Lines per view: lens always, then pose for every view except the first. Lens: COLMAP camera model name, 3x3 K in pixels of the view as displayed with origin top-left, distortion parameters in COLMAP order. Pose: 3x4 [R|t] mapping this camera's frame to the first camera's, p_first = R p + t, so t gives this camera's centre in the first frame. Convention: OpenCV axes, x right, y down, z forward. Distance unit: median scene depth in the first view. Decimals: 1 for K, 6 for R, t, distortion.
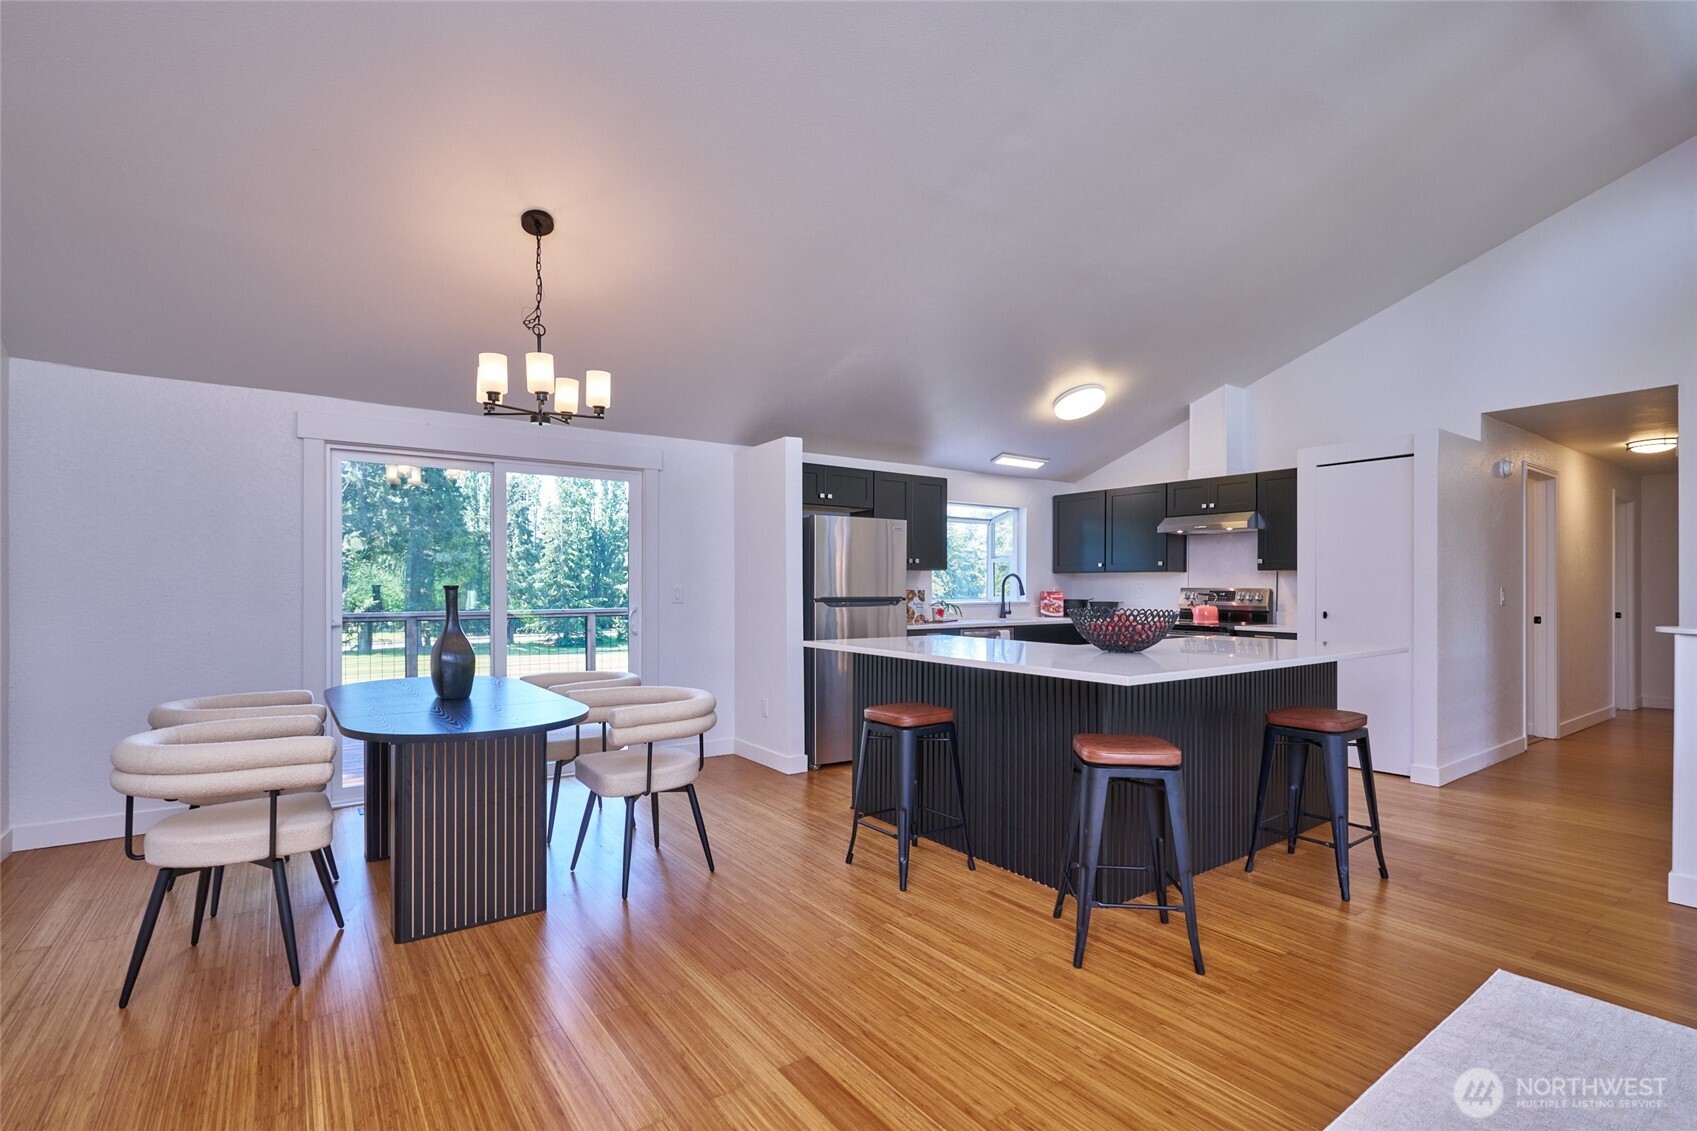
lens RADIAL K [[785.5, 0, 849.1], [0, 785.5, 605.3], [0, 0, 1]] dist [-0.001841, 0.001290]
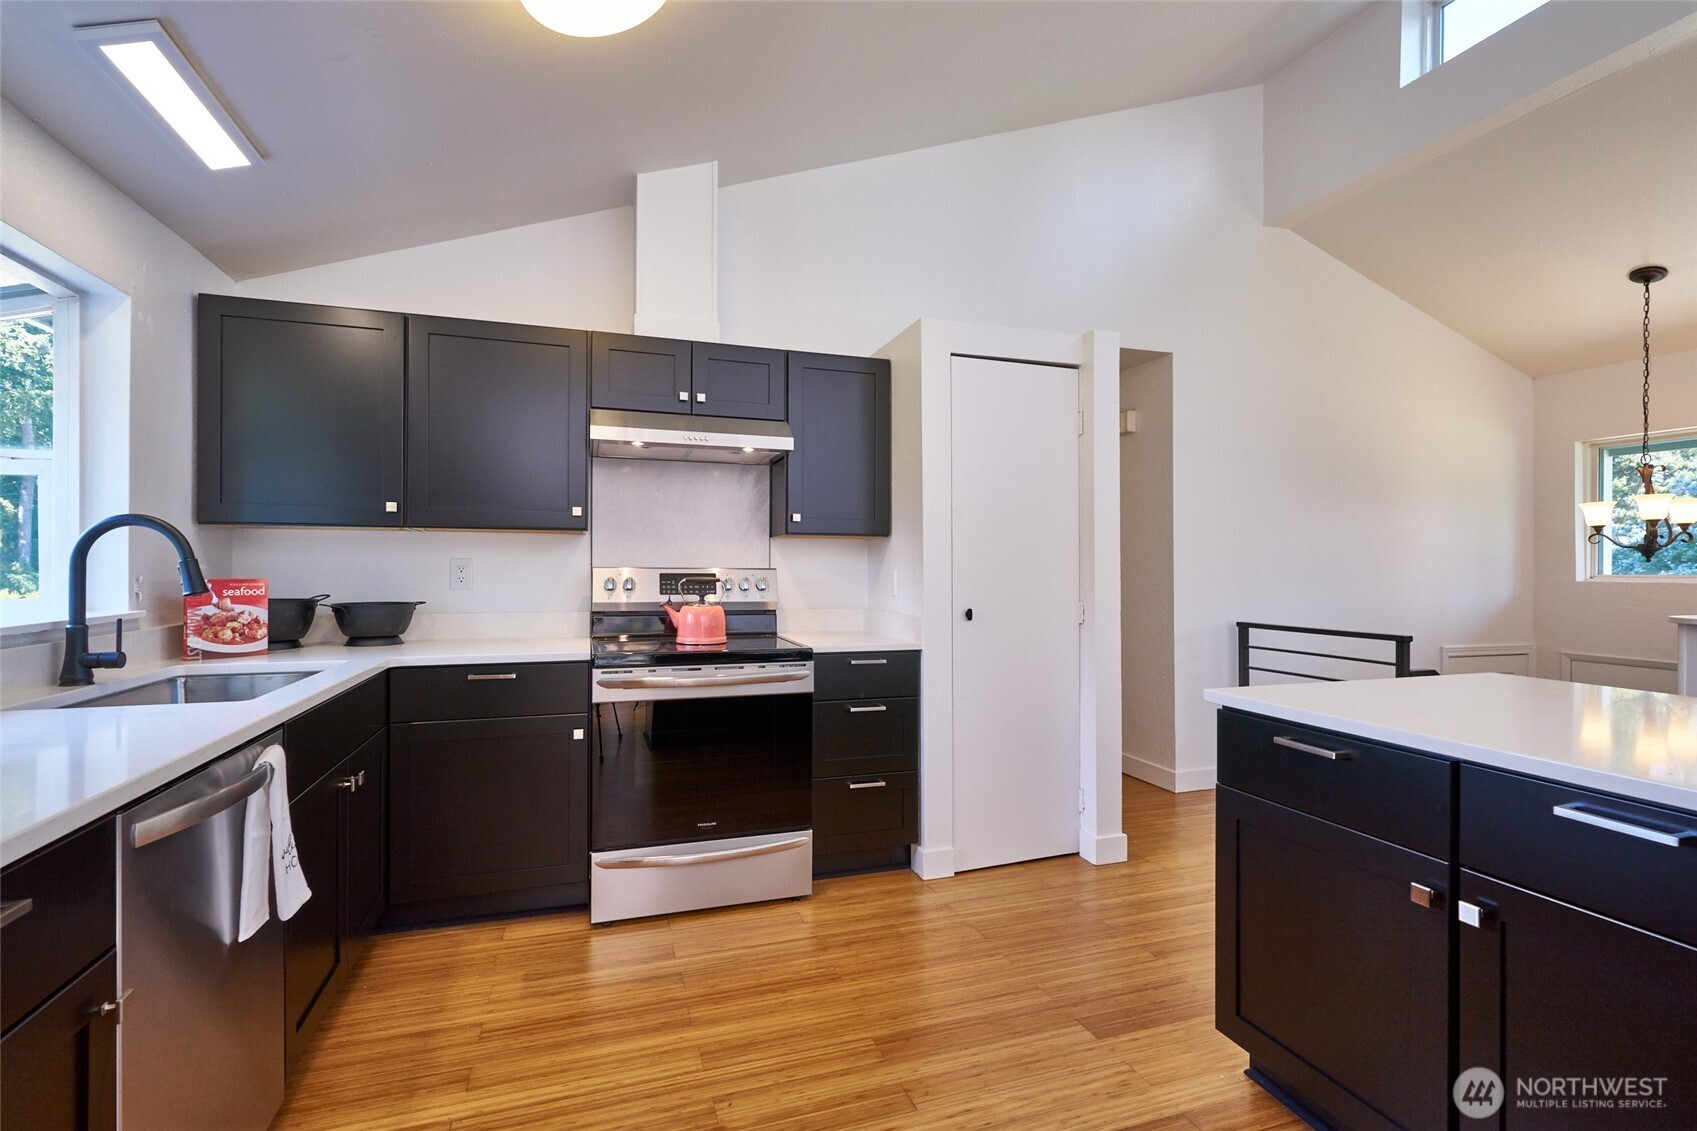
lens RADIAL K [[788.4, 0, 849.7], [0, 788.4, 567.8], [0, 0, 1]] dist [0.000581, 0.000380]
pose [[0.290659, -0.001083, 0.956826, 0.020457], [0.020243, 0.999782, -0.005018, -0.016267], [-0.956613, 0.020828, 0.290617, 0.708058]]
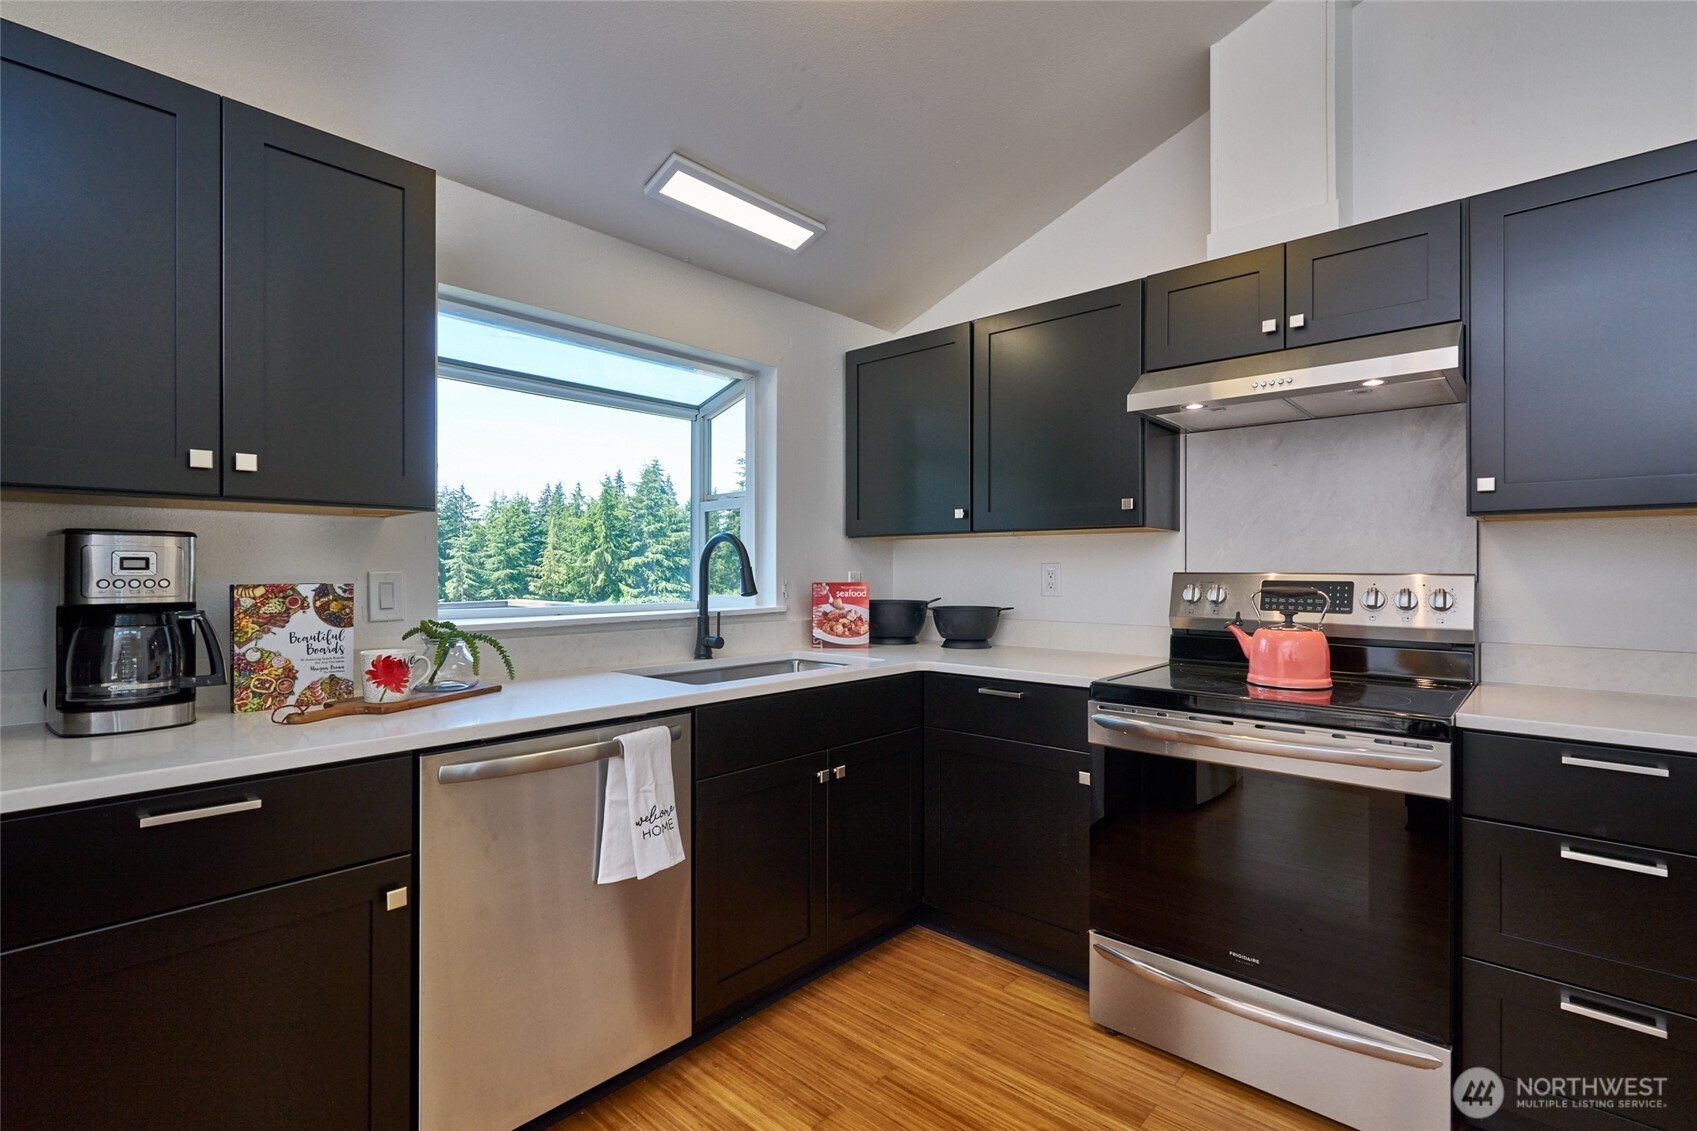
lens RADIAL K [[788.4, 0, 849.7], [0, 788.4, 567.8], [0, 0, 1]] dist [0.000581, 0.000380]
pose [[0.977204, -0.002421, 0.212291, 0.192909], [0.008080, 0.999635, -0.025792, -0.015648], [-0.212151, 0.026919, 0.976866, 0.660750]]
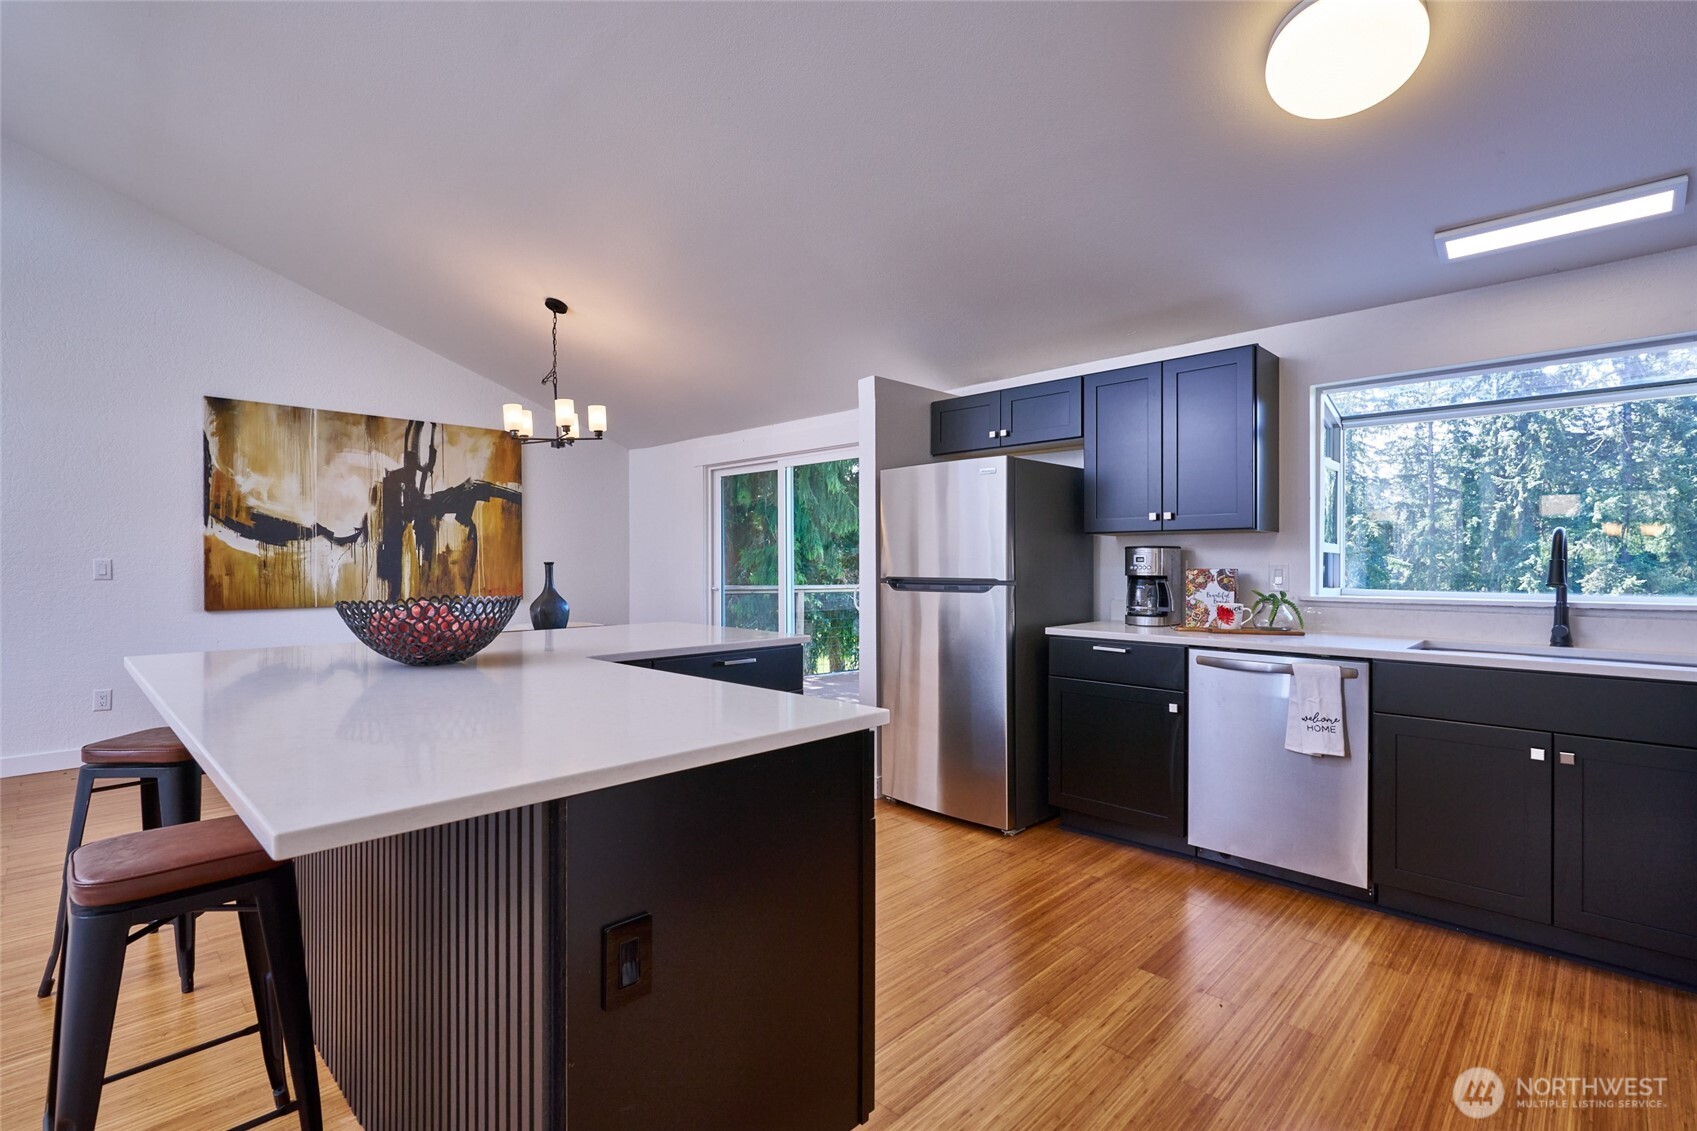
lens RADIAL K [[788.4, 0, 849.7], [0, 788.4, 567.8], [0, 0, 1]] dist [0.000581, 0.000380]
pose [[0.175068, 0.005877, -0.984539, 0.532122], [-0.023737, 0.999717, 0.001747, -0.014425], [0.984270, 0.023064, 0.175158, 0.620195]]
